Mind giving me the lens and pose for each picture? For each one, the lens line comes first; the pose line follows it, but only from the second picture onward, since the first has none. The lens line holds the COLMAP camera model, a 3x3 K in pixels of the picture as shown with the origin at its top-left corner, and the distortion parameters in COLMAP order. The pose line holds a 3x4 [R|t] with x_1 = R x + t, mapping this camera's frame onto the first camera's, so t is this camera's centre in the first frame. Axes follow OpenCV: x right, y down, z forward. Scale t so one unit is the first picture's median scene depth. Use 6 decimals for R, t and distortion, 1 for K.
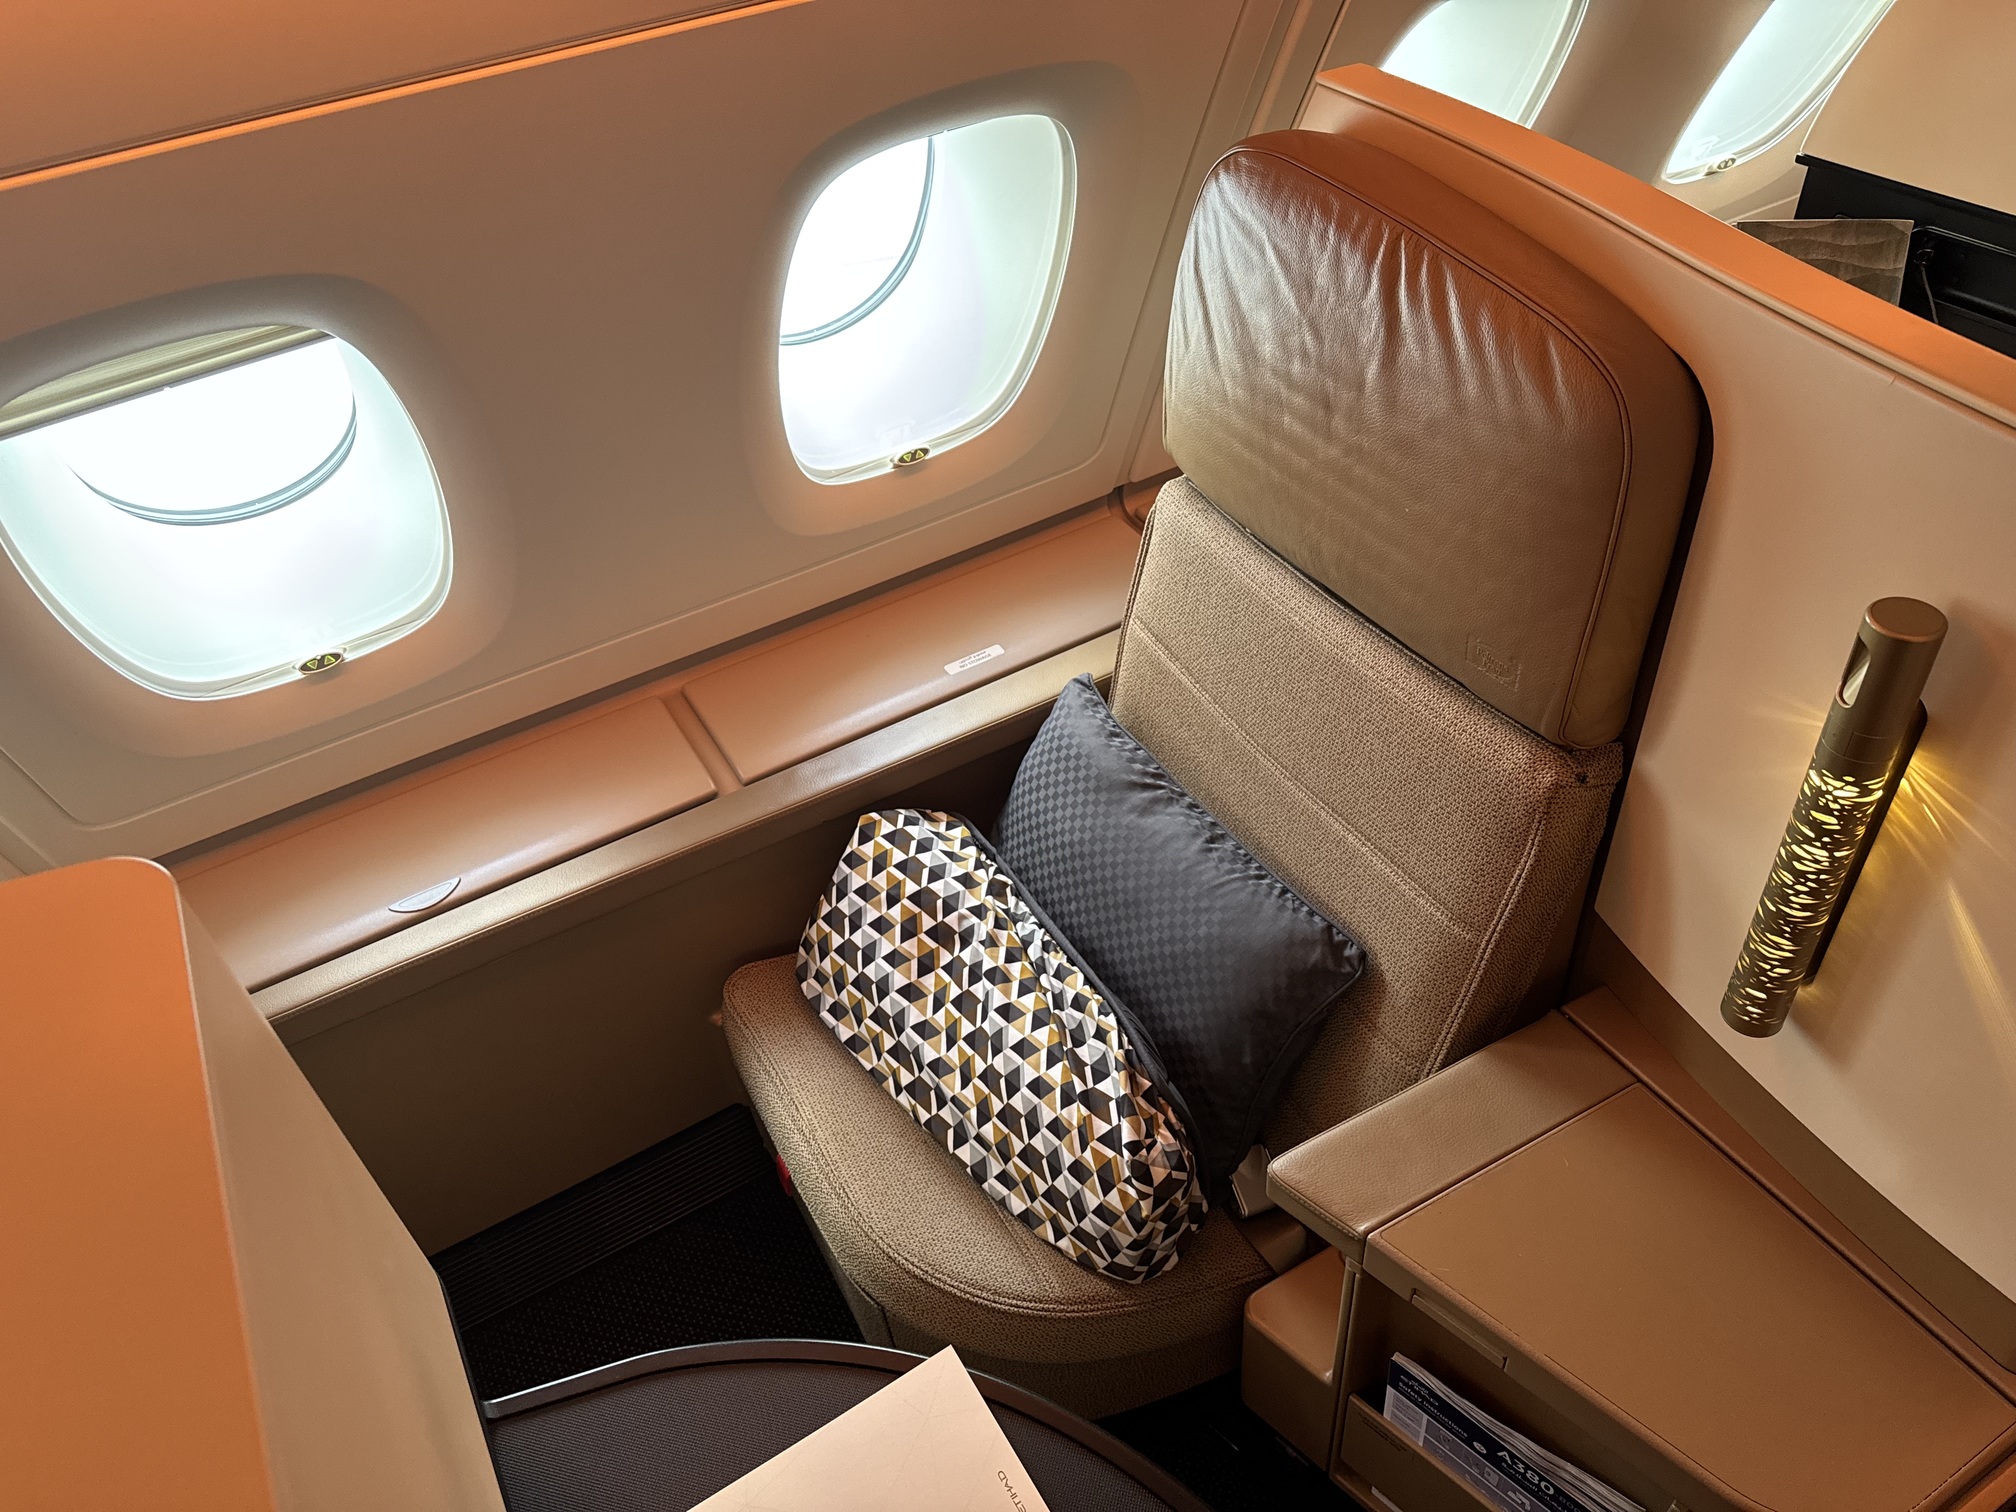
lens RADIAL K [[1410.7, 0, 1018.4], [0, 1410.7, 776.1], [0, 0, 1]] dist [0.150875, -0.173329]
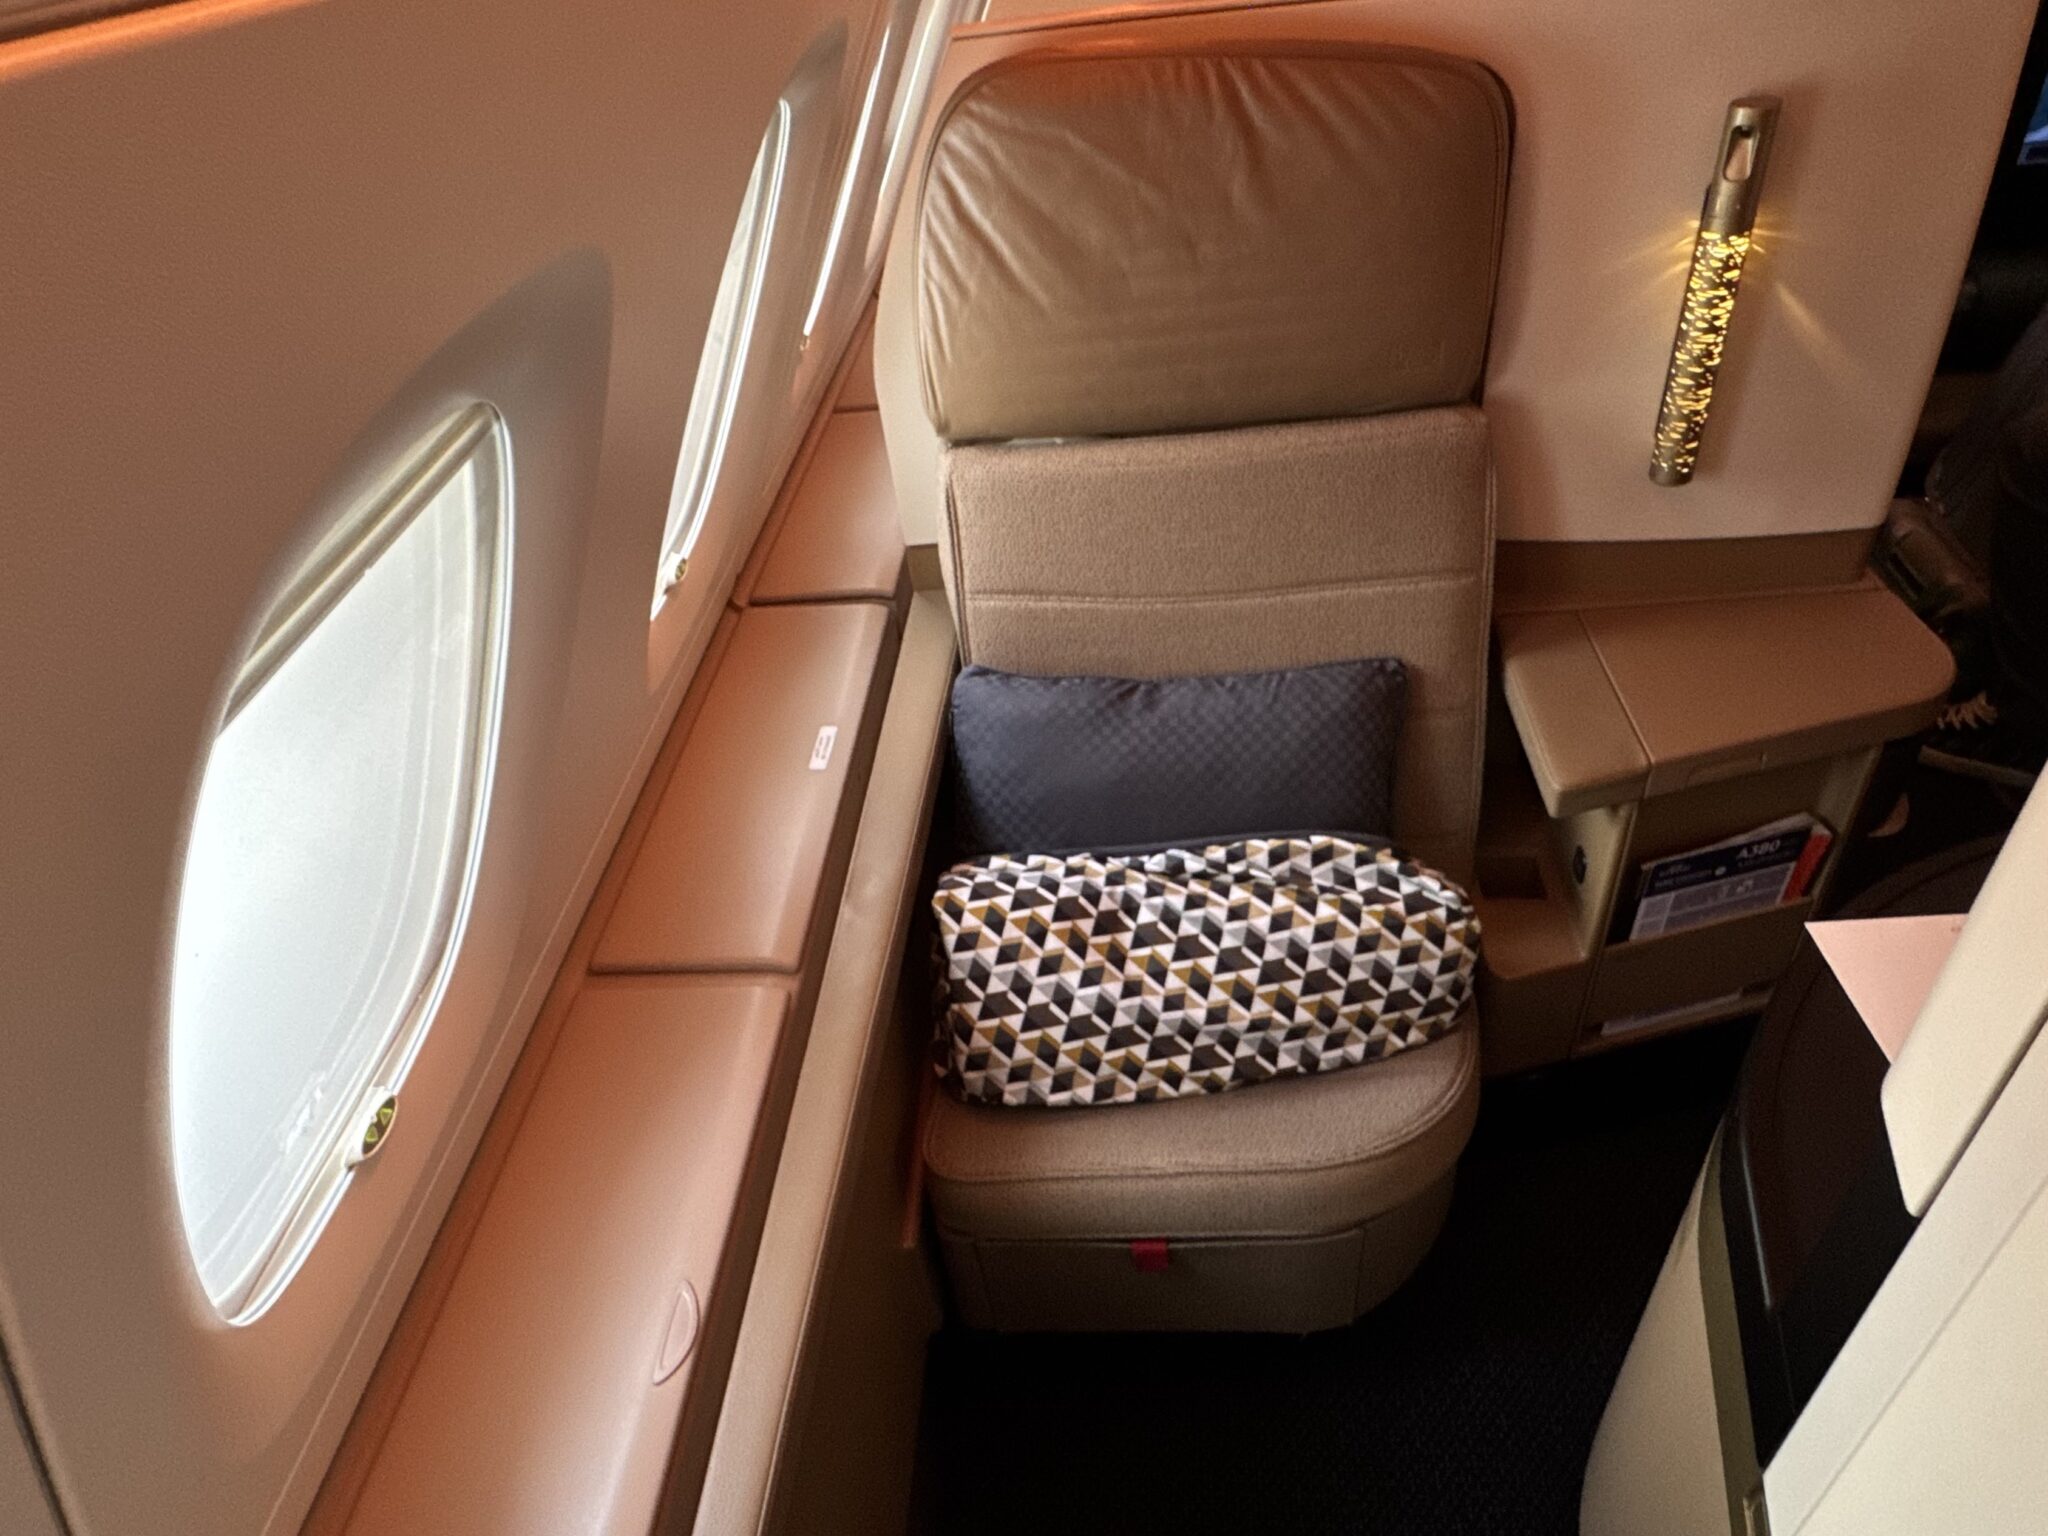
lens RADIAL K [[1210.9, 0, 1024.0], [0, 1210.9, 768.0], [0, 0, 1]] dist [0.001090, 0.000212]
pose [[0.544951, -0.496081, 0.675967, -3.567323], [0.603735, 0.791598, 0.094222, -0.483088], [-0.581836, 0.356759, 0.730883, 2.548617]]
